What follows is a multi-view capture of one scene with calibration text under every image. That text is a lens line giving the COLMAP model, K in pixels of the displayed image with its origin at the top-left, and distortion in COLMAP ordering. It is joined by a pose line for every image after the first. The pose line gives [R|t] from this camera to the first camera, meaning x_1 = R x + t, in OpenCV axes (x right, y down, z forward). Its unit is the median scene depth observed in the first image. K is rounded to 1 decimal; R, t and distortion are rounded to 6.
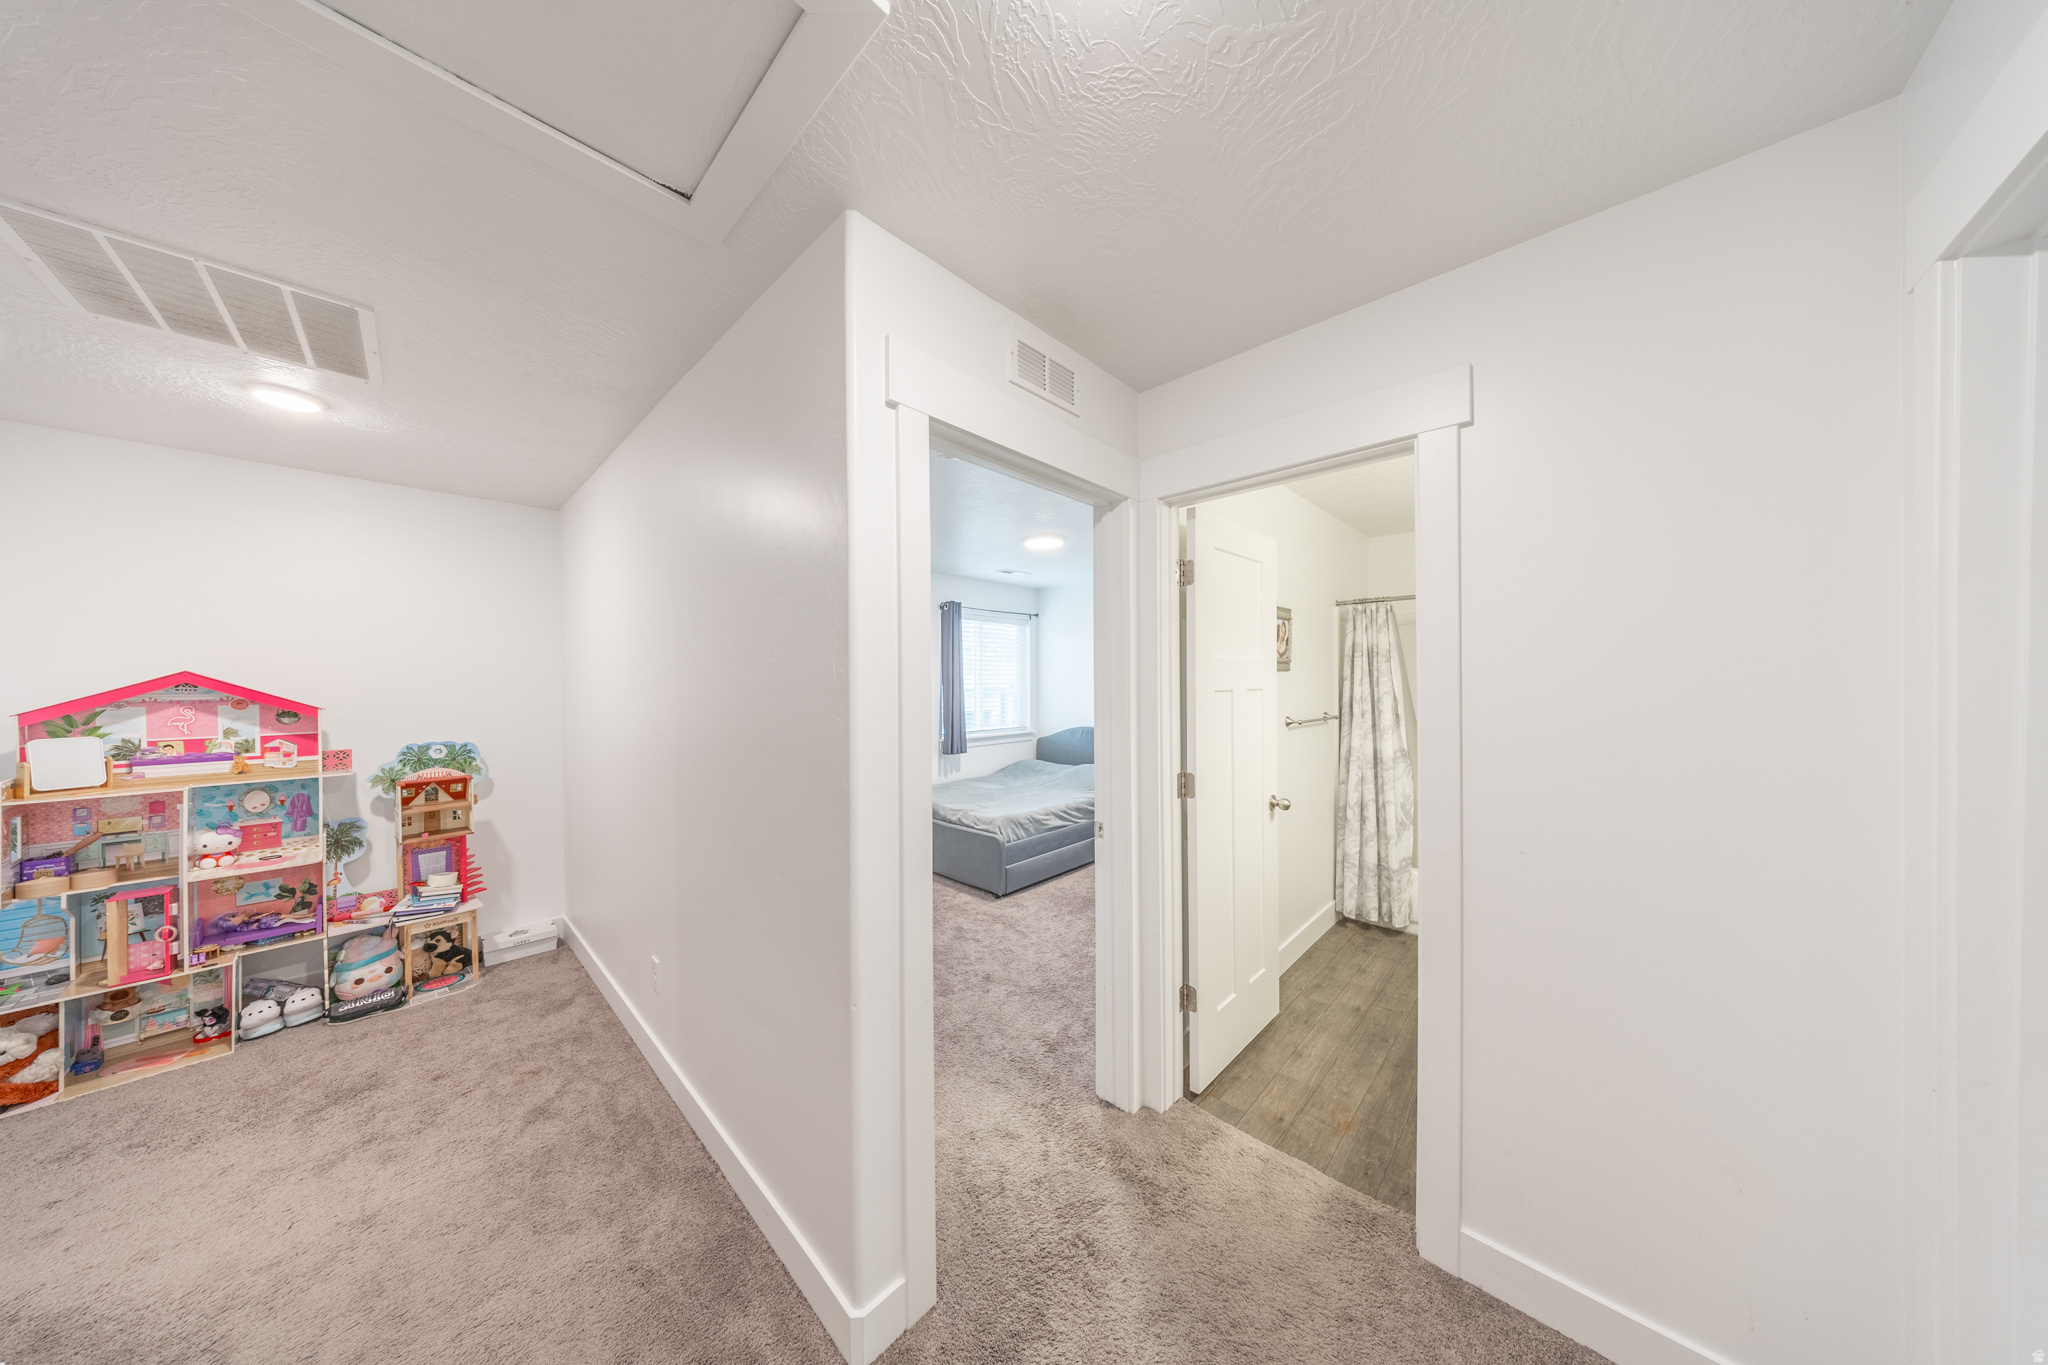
lens RADIAL K [[594.3, 0, 1031.5], [0, 594.3, 684.6], [0, 0, 1]] dist [-0.001569, 0.000314]
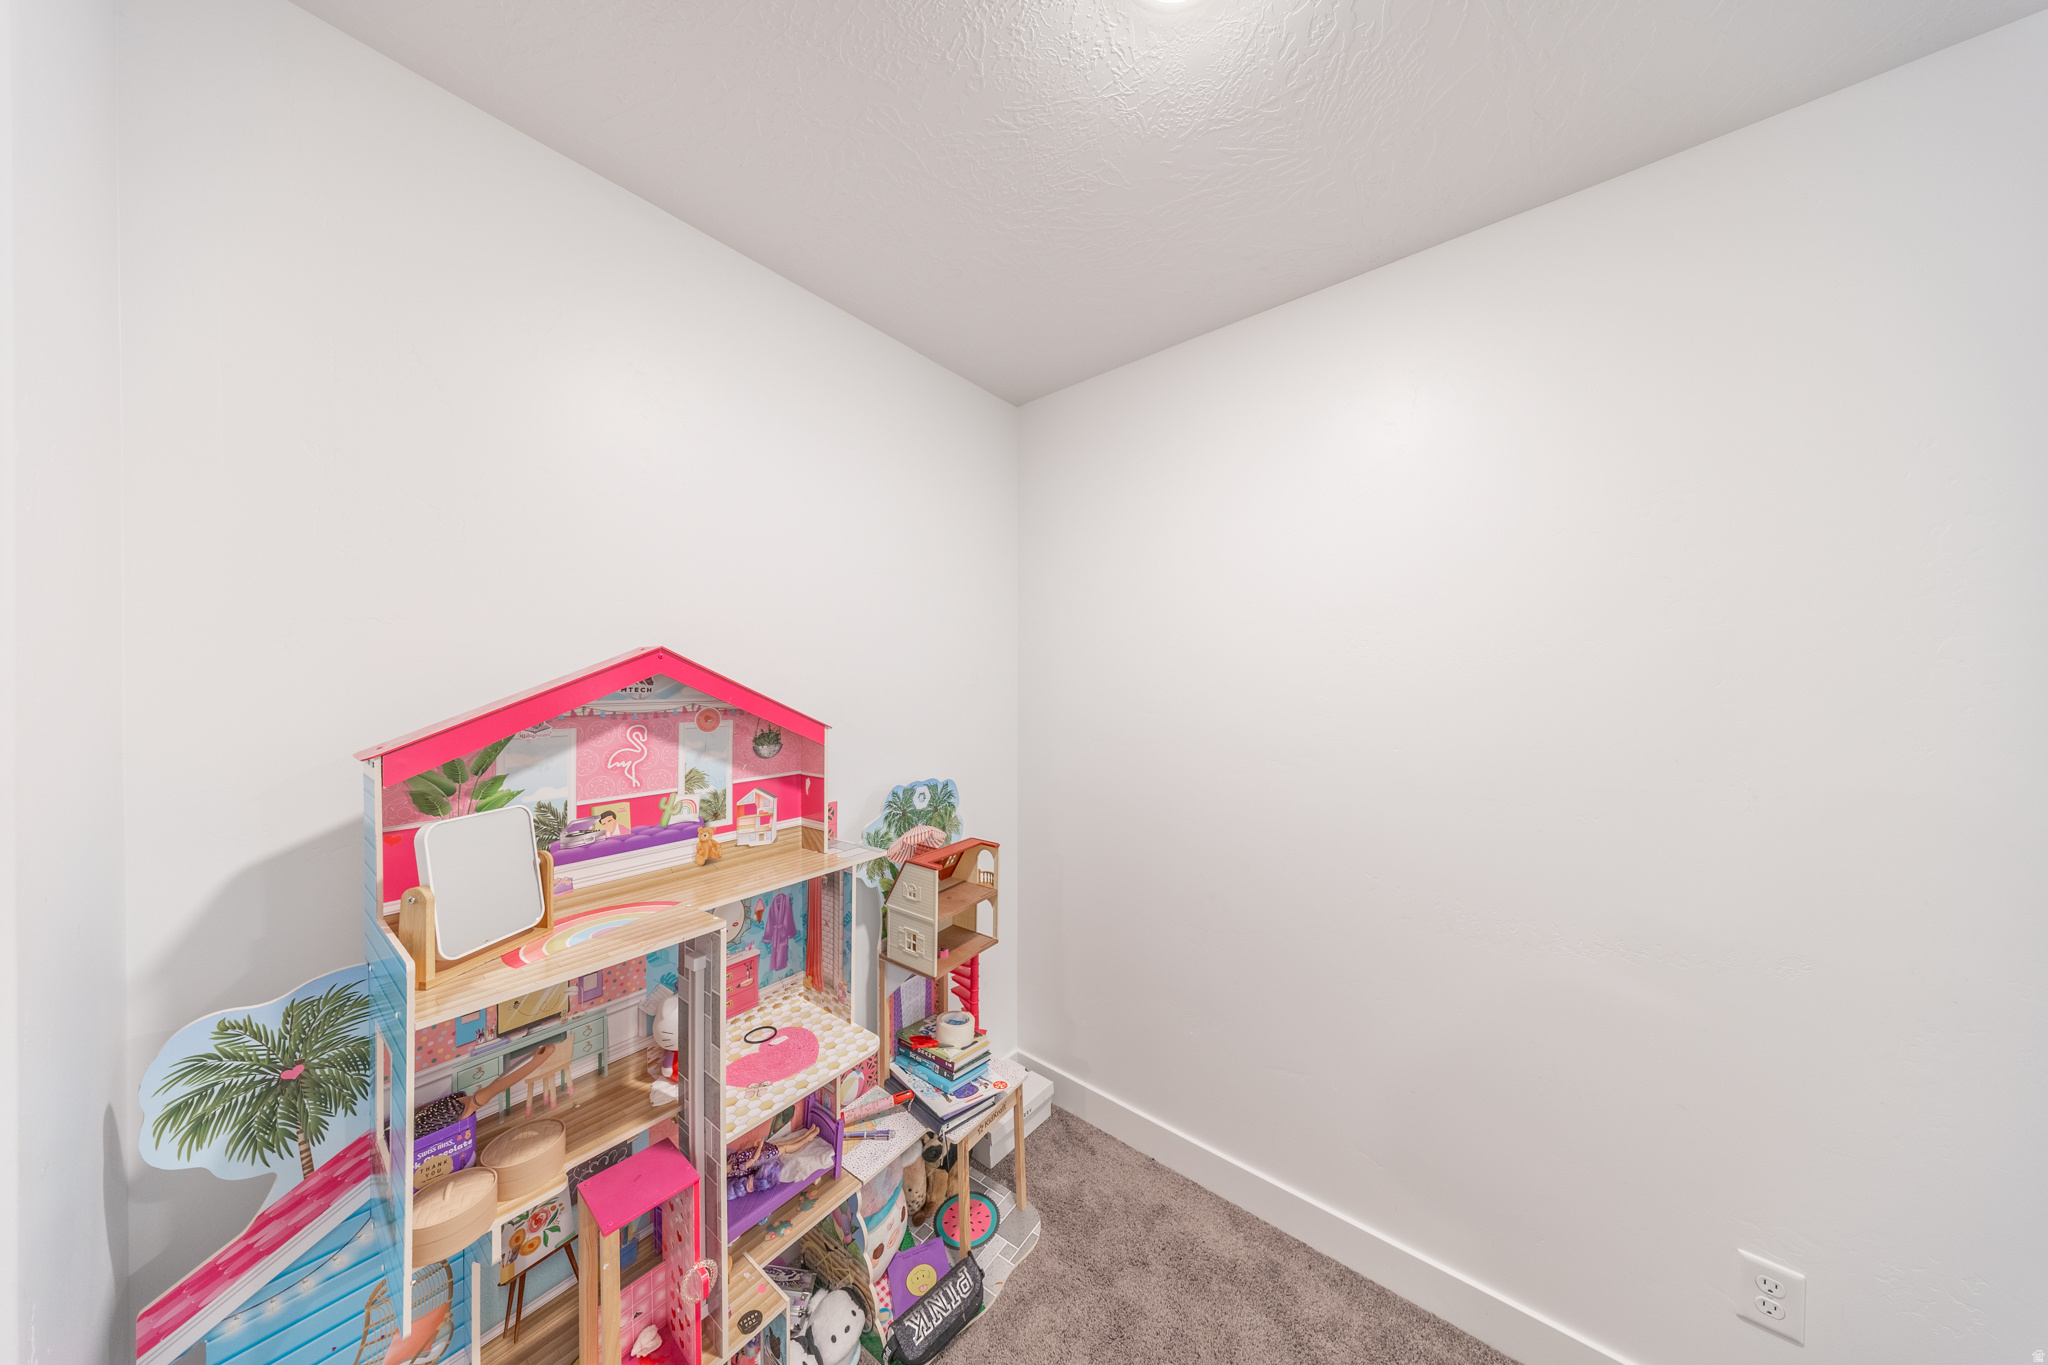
lens RADIAL K [[594.3, 0, 1008.4], [0, 594.3, 681.4], [0, 0, 1]] dist [-0.001569, 0.000314]
pose [[0.998688, 0.000112, 0.051203, -0.887247], [0.000004, 0.999997, -0.002276, 0.003023], [-0.051203, 0.002273, 0.998686, 0.404426]]
